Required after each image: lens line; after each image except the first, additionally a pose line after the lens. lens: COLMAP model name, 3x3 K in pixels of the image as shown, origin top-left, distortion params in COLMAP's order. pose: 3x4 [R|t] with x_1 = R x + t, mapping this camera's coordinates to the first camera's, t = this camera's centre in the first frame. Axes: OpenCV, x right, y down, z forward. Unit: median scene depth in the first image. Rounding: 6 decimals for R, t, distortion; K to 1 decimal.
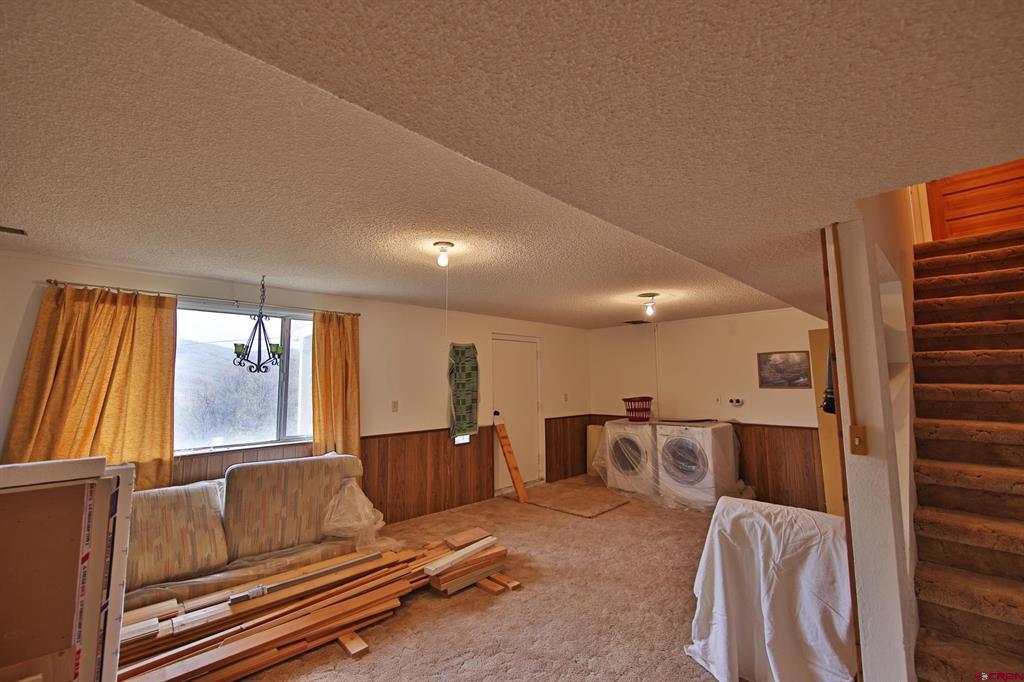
lens RADIAL K [[418.7, 0, 512.8], [0, 418.7, 343.5], [0, 0, 1]] dist [0.000128, 0.000008]
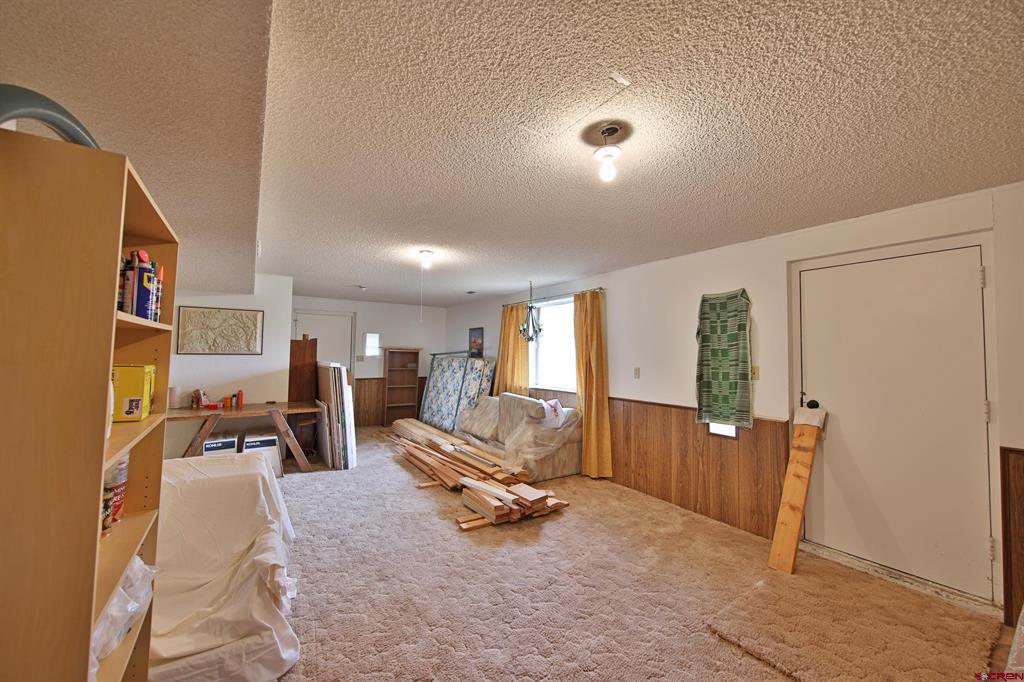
lens RADIAL K [[392.7, 0, 514.4], [0, 392.7, 335.0], [0, 0, 1]] dist [-0.001897, -0.000378]
pose [[-0.169220, -0.043734, -0.984608, 0.606851], [0.078232, 0.995267, -0.057652, 0.084632], [0.982469, -0.086783, -0.164998, 0.797647]]
